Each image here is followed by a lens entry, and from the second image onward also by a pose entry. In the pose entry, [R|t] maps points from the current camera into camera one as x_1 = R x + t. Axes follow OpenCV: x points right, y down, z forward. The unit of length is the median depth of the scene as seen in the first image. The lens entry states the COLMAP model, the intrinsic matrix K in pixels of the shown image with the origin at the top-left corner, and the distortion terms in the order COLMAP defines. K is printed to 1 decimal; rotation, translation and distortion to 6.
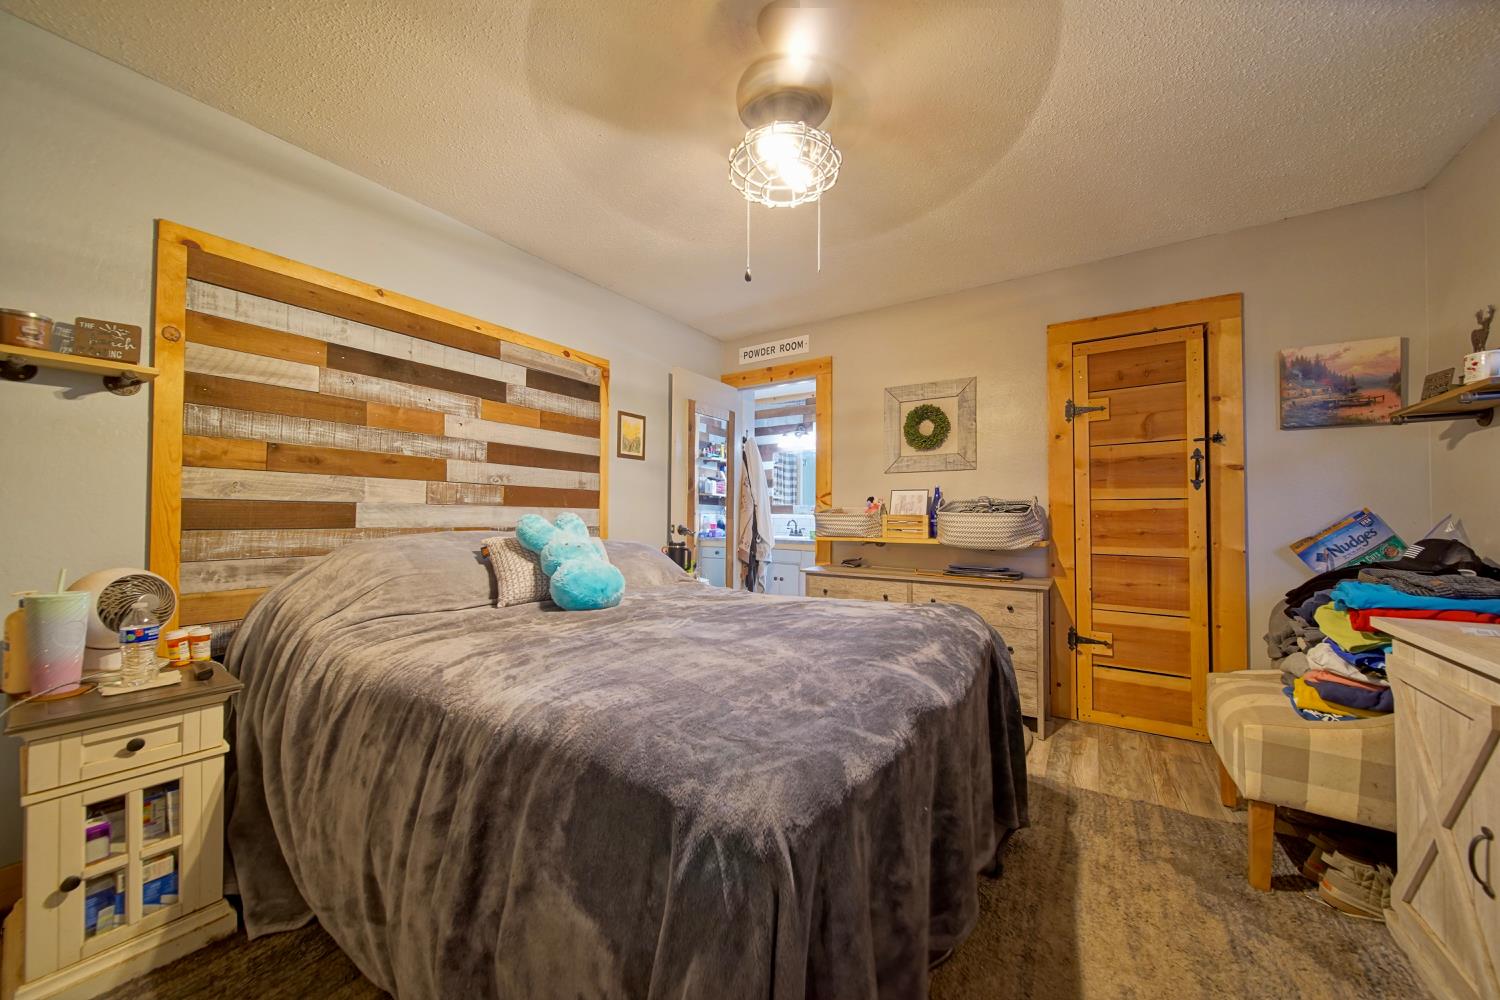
lens RADIAL K [[526.1, 0, 750.0], [0, 526.1, 500.0], [0, 0, 1]] dist [-0.001829, -0.000416]
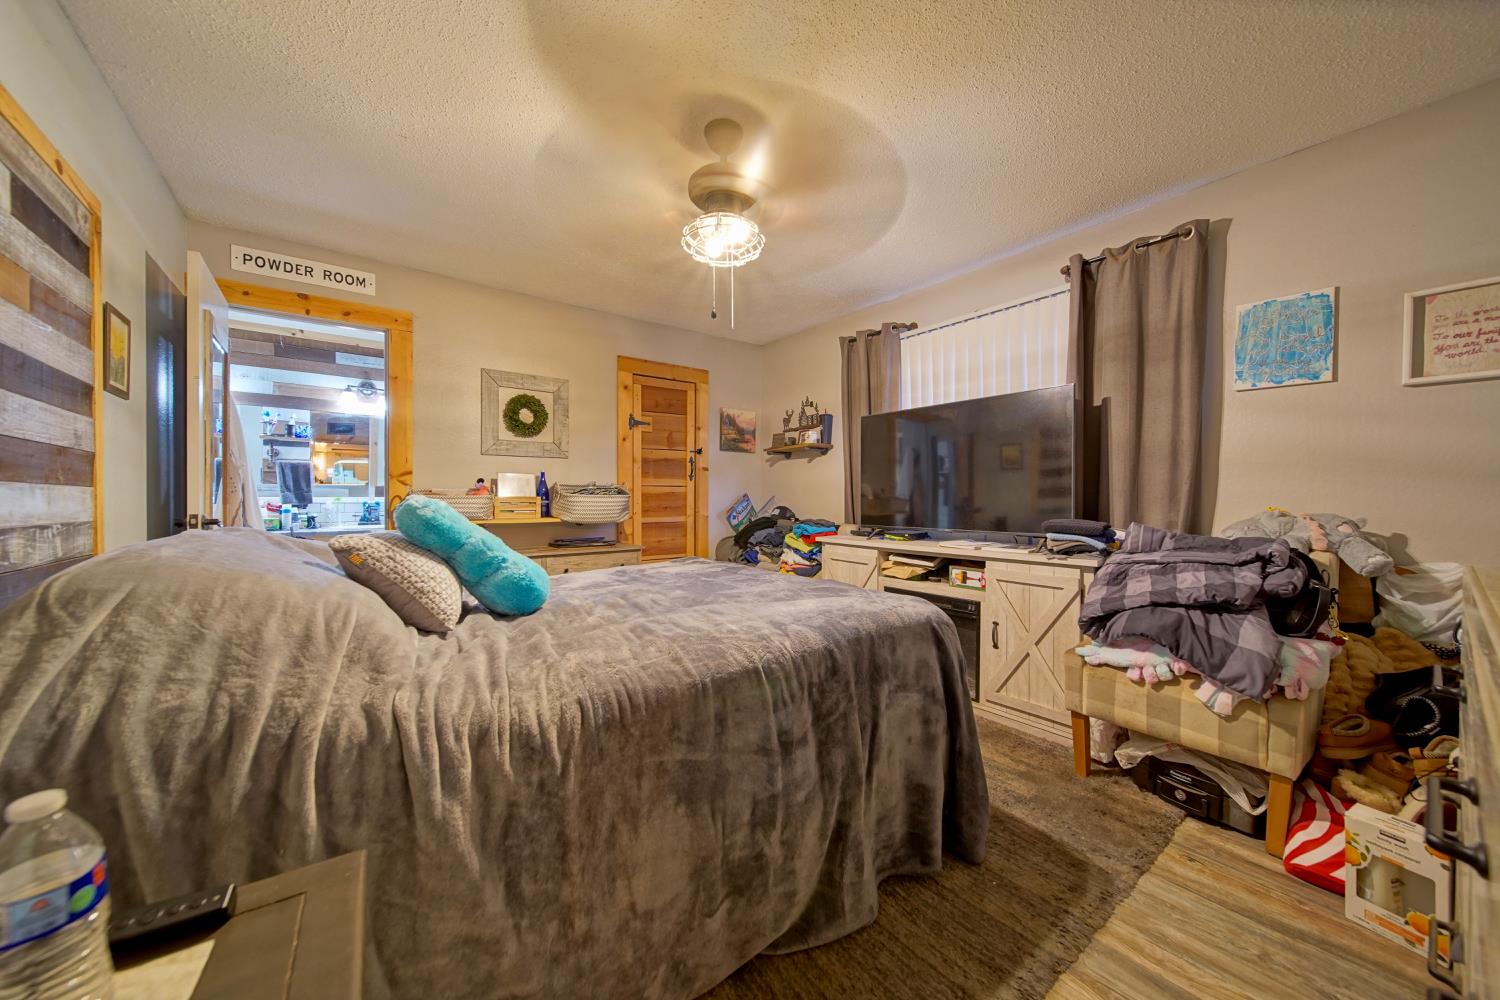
lens RADIAL K [[526.1, 0, 750.0], [0, 526.1, 500.0], [0, 0, 1]] dist [-0.001829, -0.000416]
pose [[0.329580, -0.009231, 0.944082, -0.655959], [-0.023718, 0.999556, 0.018053, 0.006070], [-0.943830, -0.028341, 0.329215, 0.253550]]
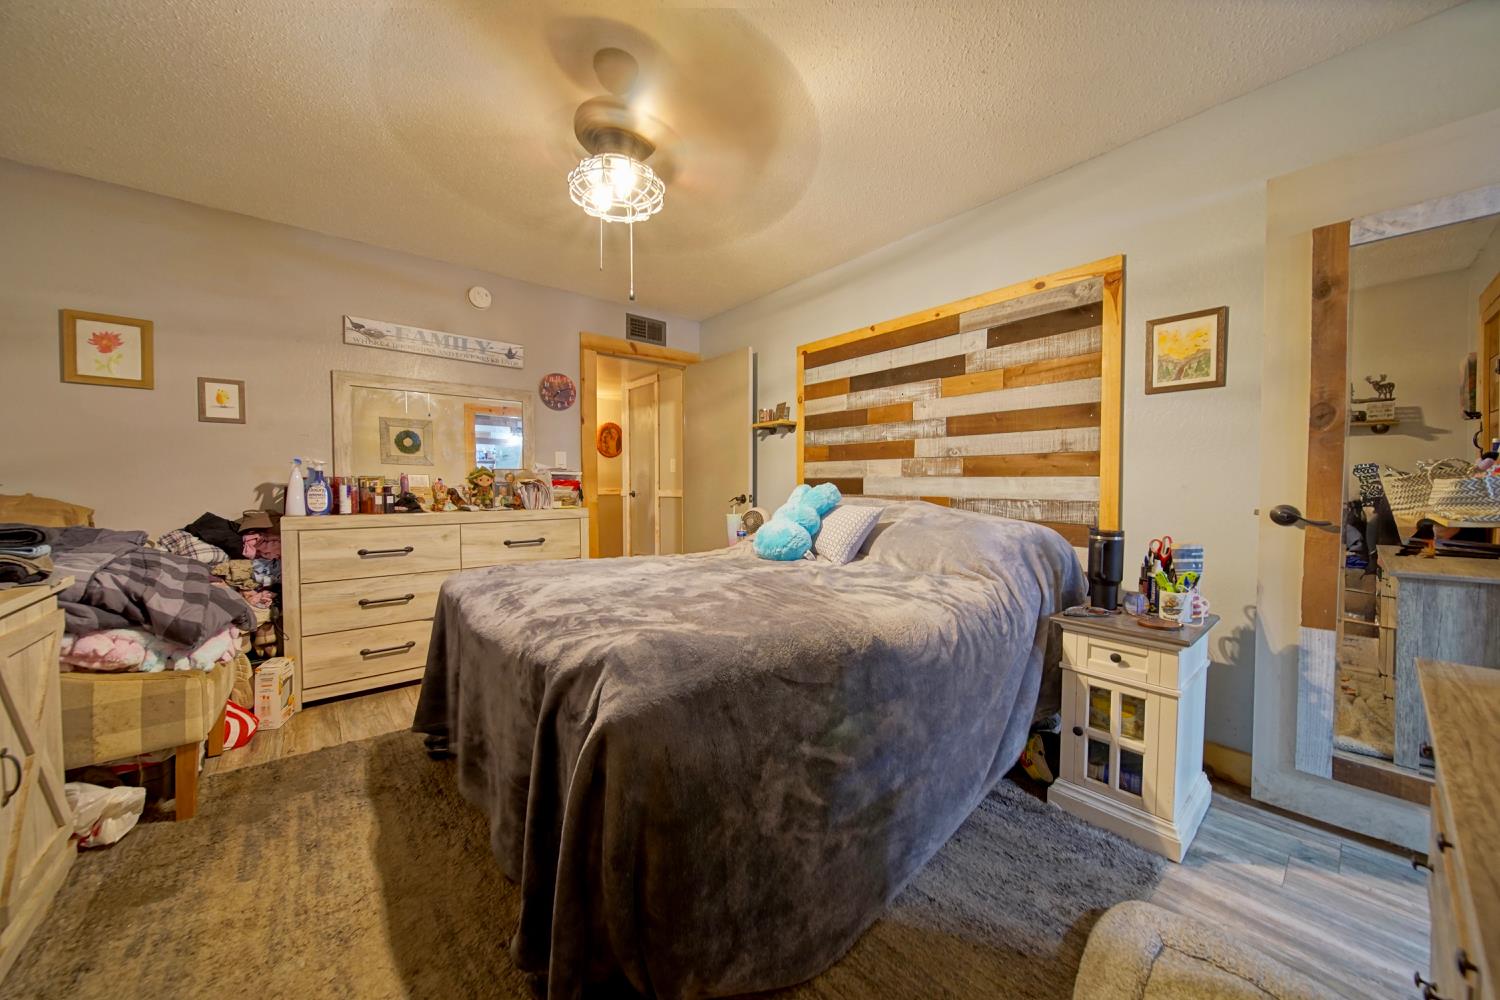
lens RADIAL K [[526.1, 0, 750.0], [0, 526.1, 500.0], [0, 0, 1]] dist [-0.001829, -0.000416]
pose [[-0.286327, 0.026620, -0.957762, 0.612052], [0.030575, 0.999359, 0.018635, 0.024135], [0.957644, -0.023948, -0.286957, 0.873189]]
